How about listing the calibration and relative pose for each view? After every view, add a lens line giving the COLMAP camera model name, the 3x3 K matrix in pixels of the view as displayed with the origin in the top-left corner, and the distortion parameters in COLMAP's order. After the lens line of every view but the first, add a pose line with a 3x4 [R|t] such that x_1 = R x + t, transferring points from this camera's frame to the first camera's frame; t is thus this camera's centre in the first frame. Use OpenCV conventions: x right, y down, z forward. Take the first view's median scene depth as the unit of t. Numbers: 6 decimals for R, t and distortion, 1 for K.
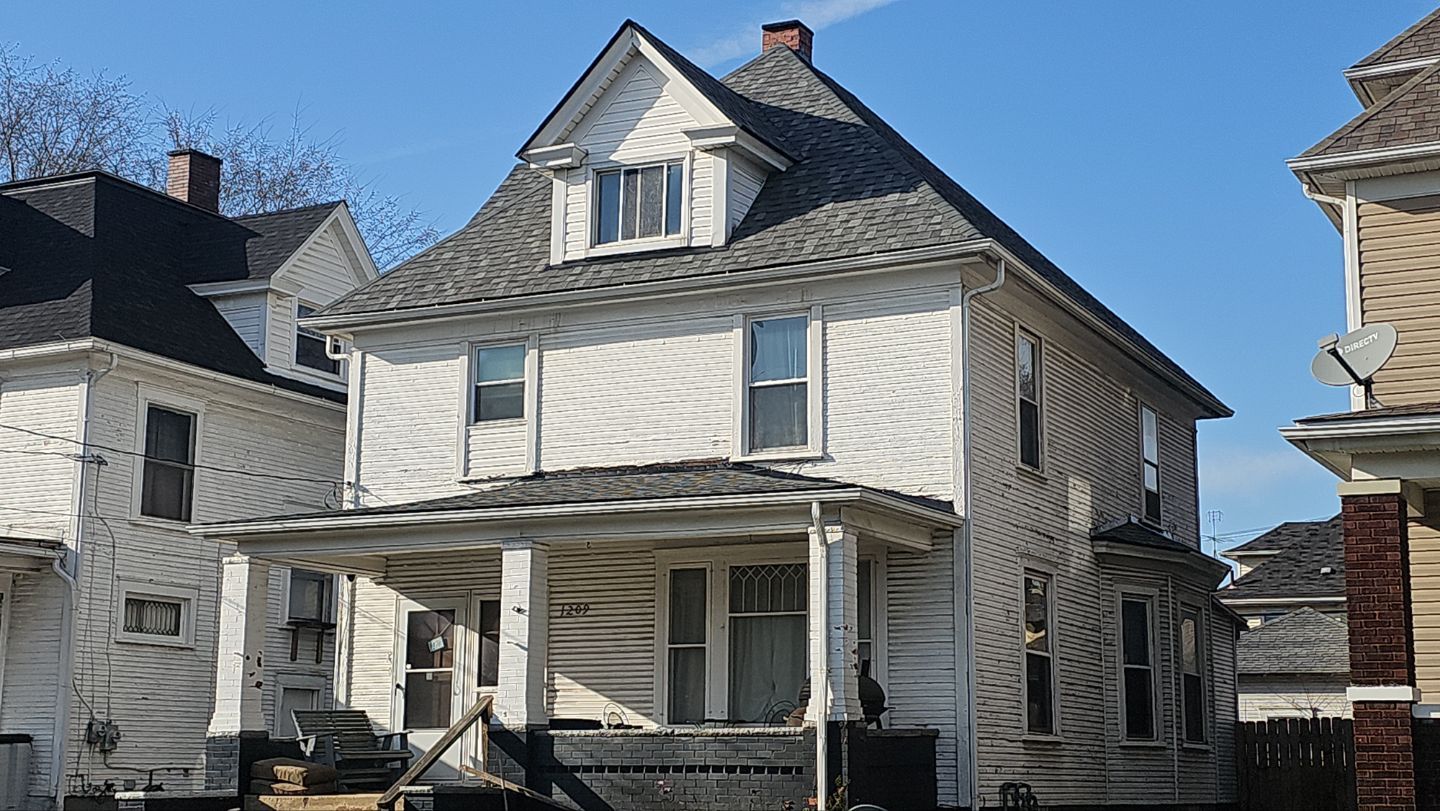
lens RADIAL K [[2081.1, 0, 722.2], [0, 2081.1, 409.9], [0, 0, 1]] dist [0.081433, 0.000000]
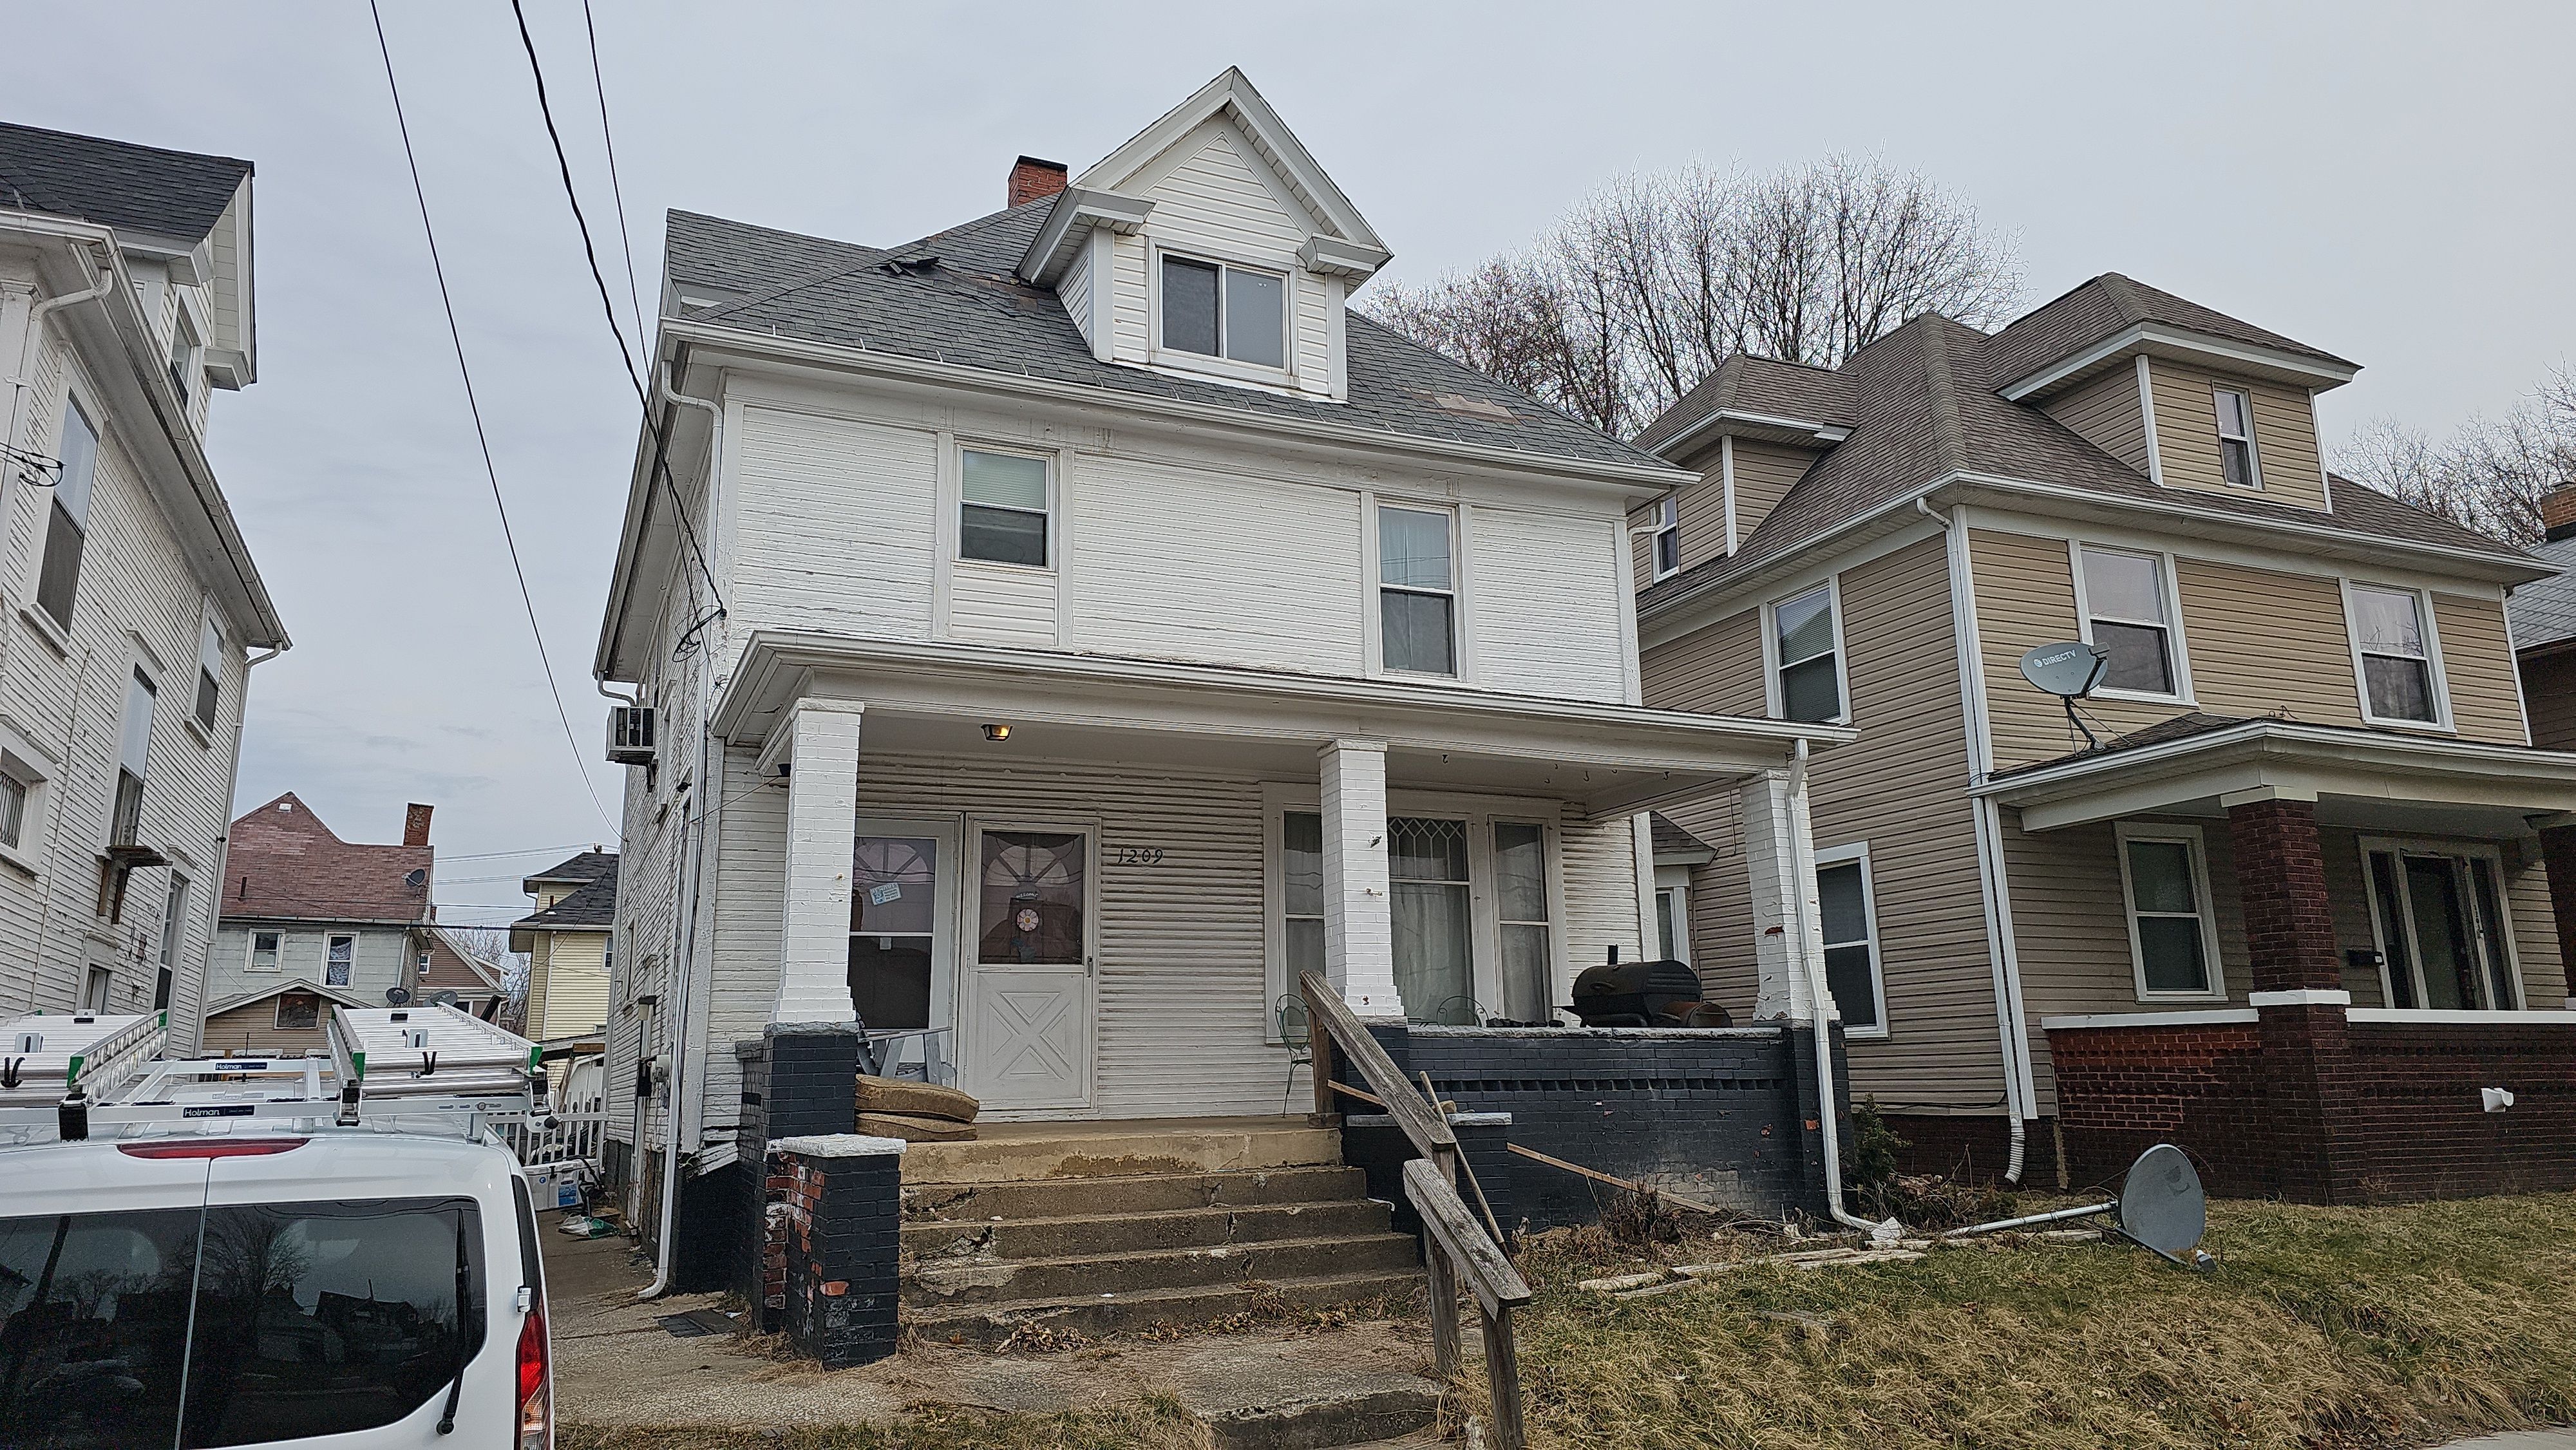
lens RADIAL K [[1741.9, 0, 1290.5], [0, 1741.9, 700.3], [0, 0, 1]] dist [0.040135, -0.001541]
pose [[0.646182, 0.154034, 0.747477, -0.471801], [-0.113803, 0.987918, -0.105201, 0.099613], [-0.754651, -0.017086, 0.655904, 0.586437]]
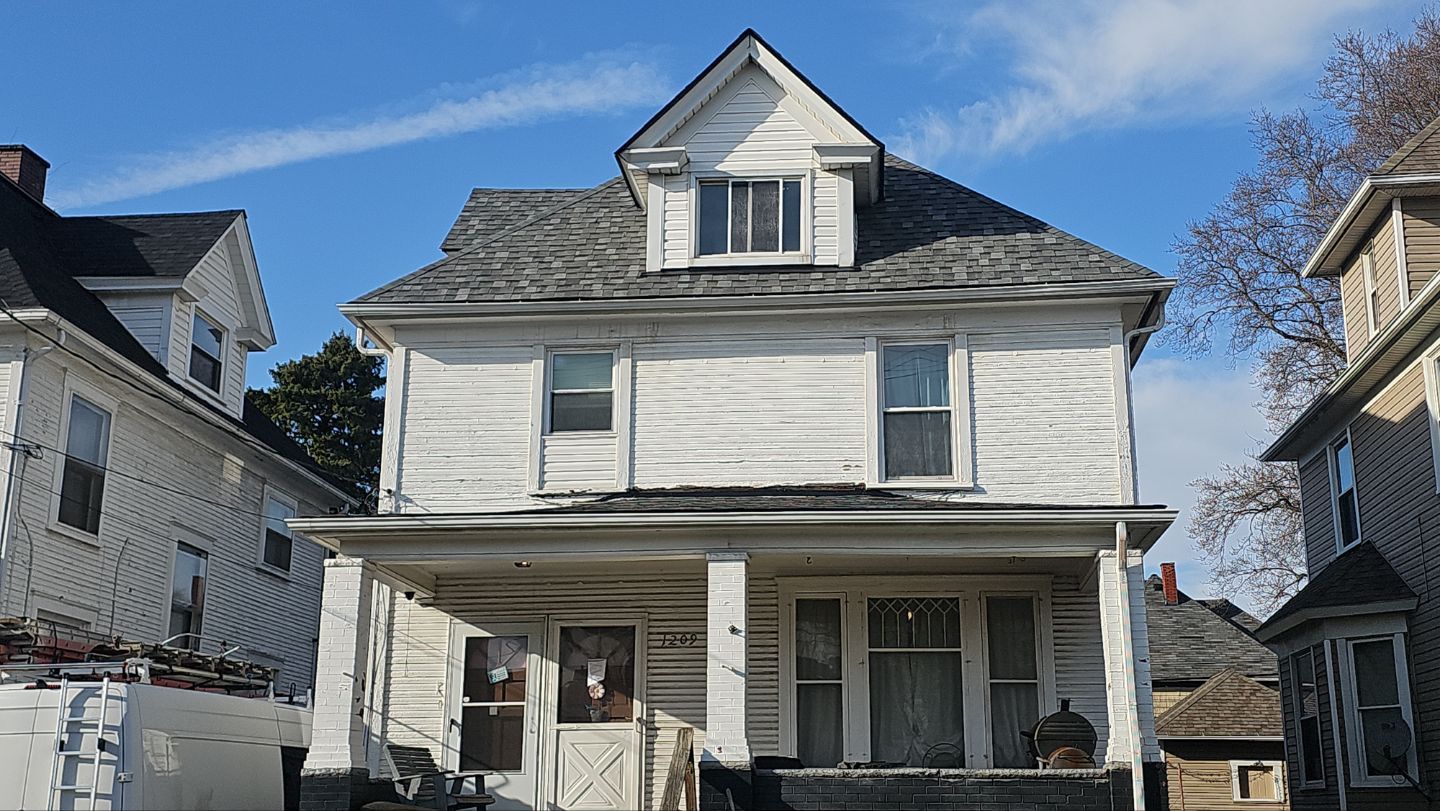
lens RADIAL K [[1669.1, 0, 717.7], [0, 1669.1, 391.9], [0, 0, 1]] dist [0.096957, 0.000000]
pose [[0.937002, 0.089064, 0.337779, -0.312214], [-0.059699, 0.993554, -0.096370, 0.057162], [-0.344184, 0.070134, 0.936279, 0.294910]]
